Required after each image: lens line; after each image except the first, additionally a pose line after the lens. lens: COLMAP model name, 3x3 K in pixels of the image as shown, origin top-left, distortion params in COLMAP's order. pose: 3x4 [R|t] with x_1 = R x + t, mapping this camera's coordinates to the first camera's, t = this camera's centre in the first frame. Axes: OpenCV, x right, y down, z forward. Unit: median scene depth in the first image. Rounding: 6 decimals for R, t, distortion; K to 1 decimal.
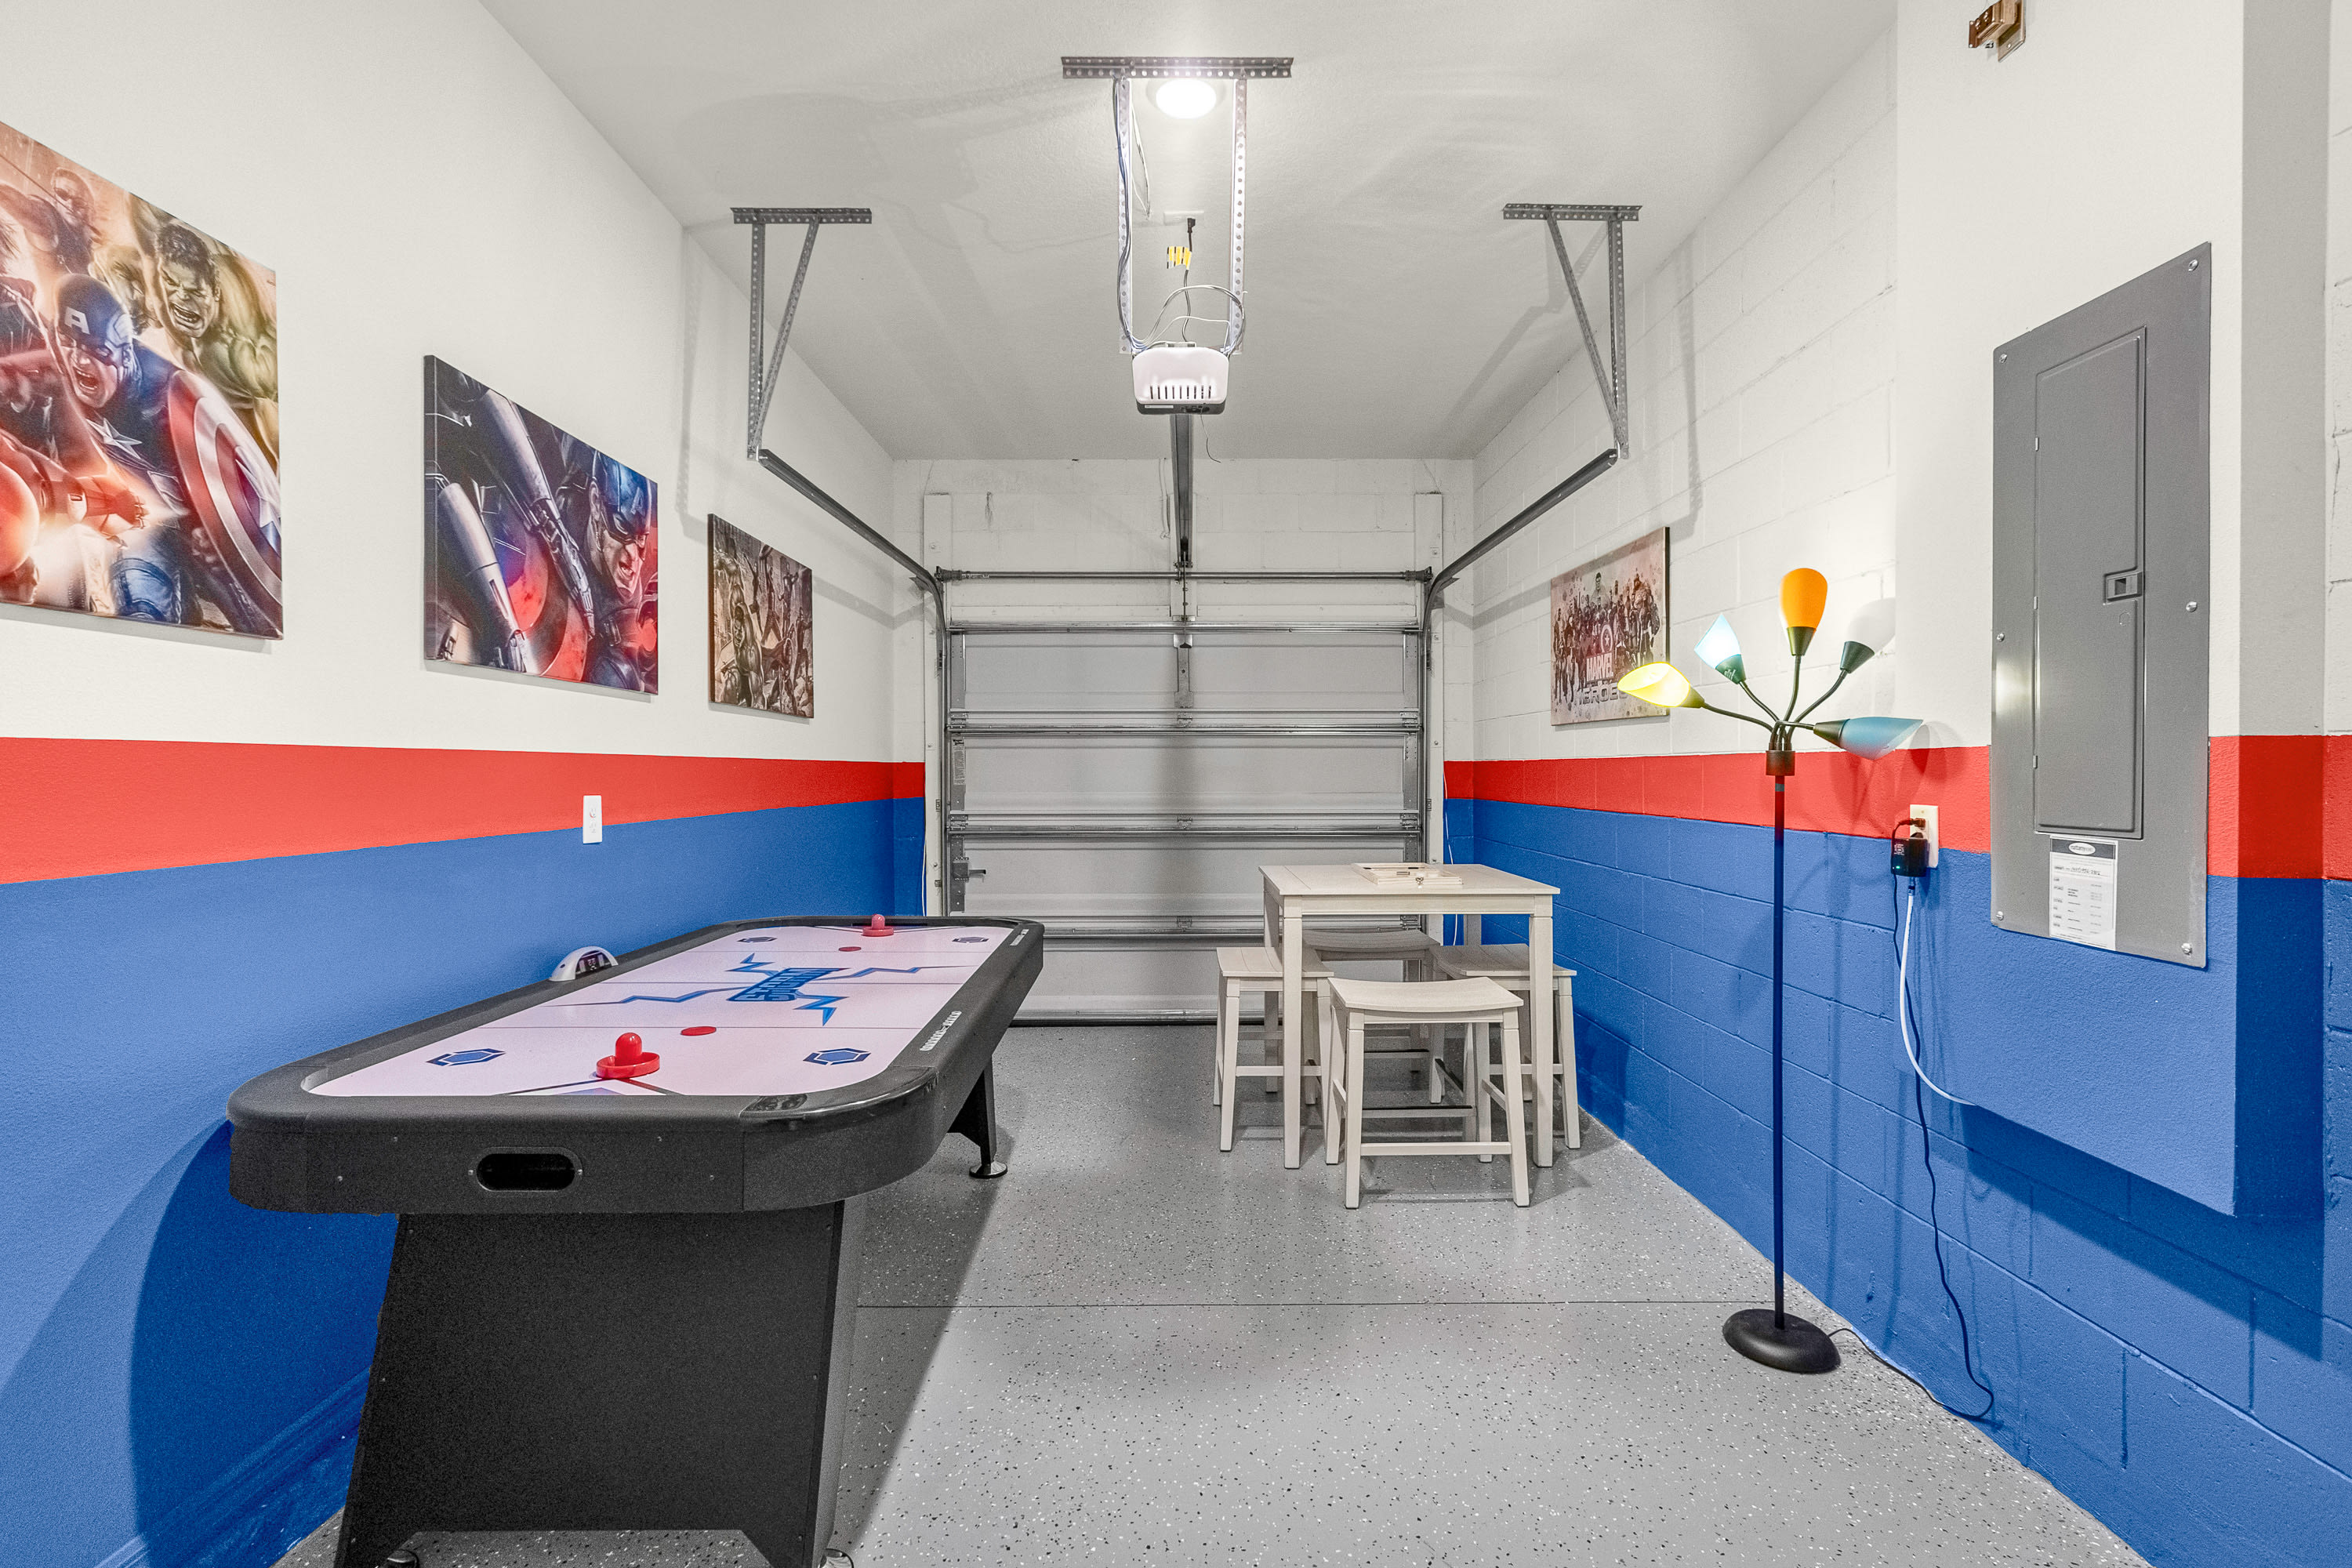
lens RADIAL K [[1089.3, 0, 1176.3], [0, 1089.3, 778.6], [0, 0, 1]] dist [-0.002749, -0.000364]
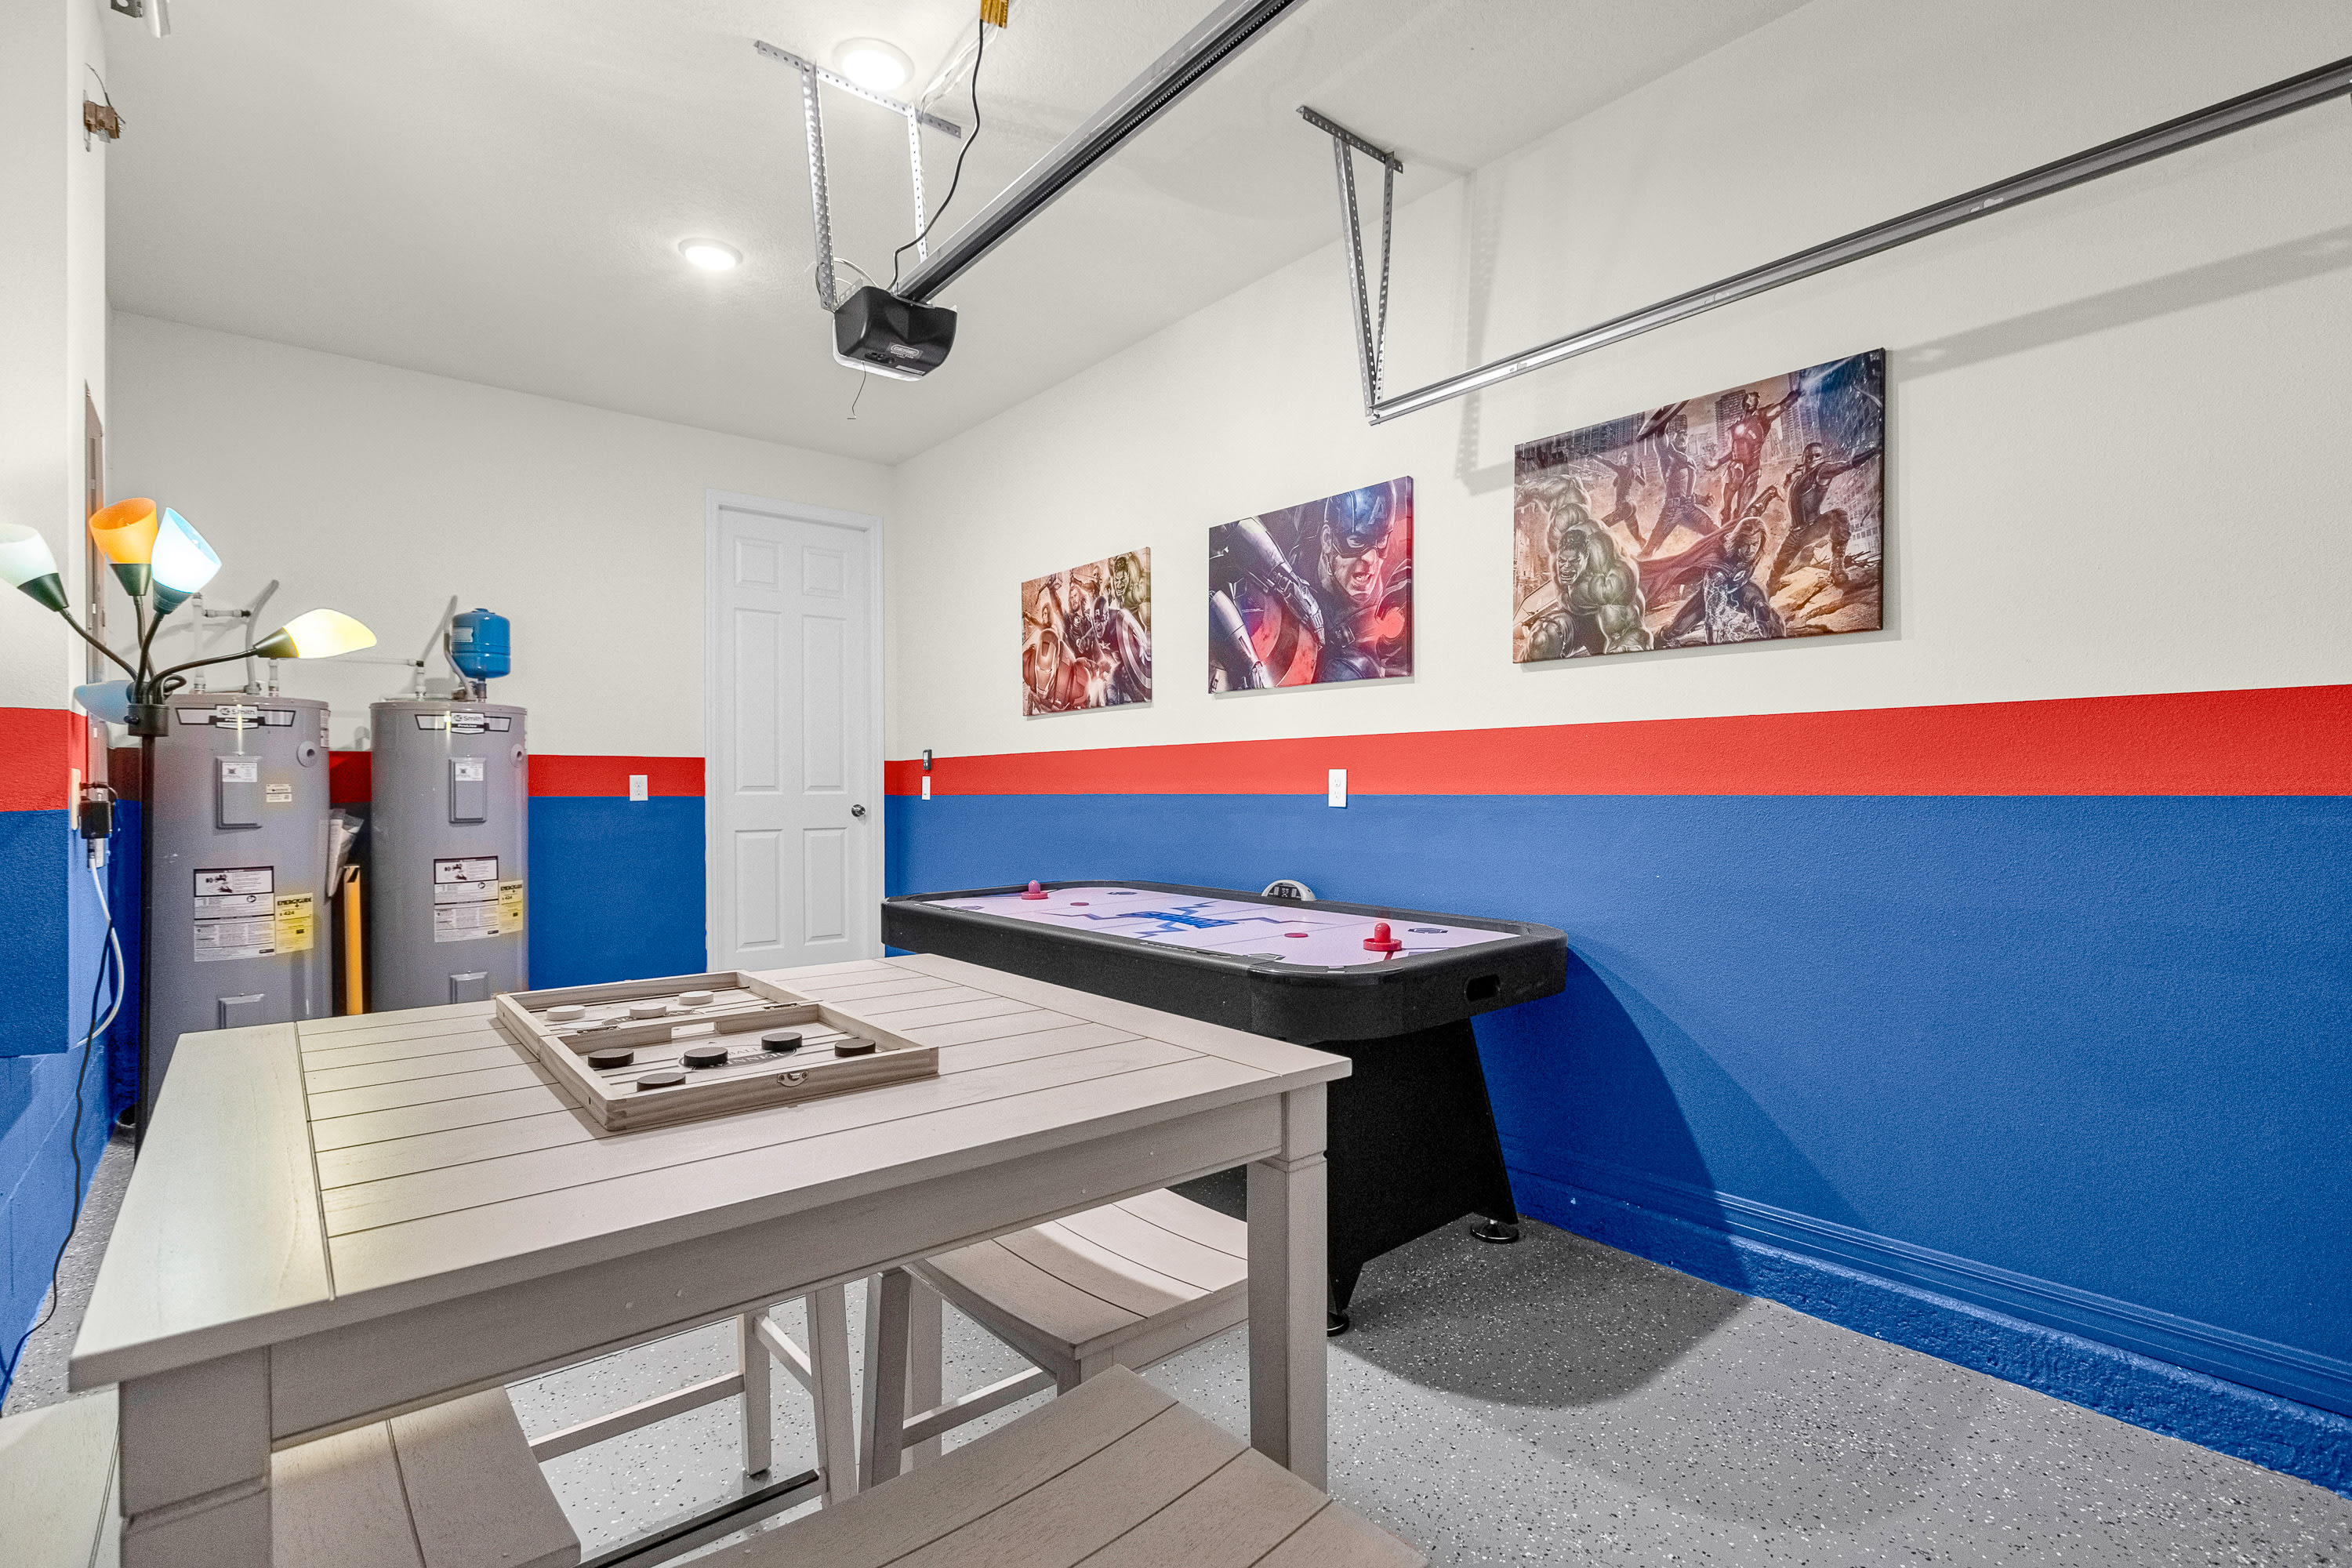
lens RADIAL K [[1089.3, 0, 1174.0], [0, 1089.3, 786.4], [0, 0, 1]] dist [-0.002749, -0.000364]
pose [[-0.769607, 0.004765, -0.638500, 0.495544], [0.001297, 0.999982, 0.005900, 0.032812], [0.638517, 0.003712, -0.769599, 2.195251]]
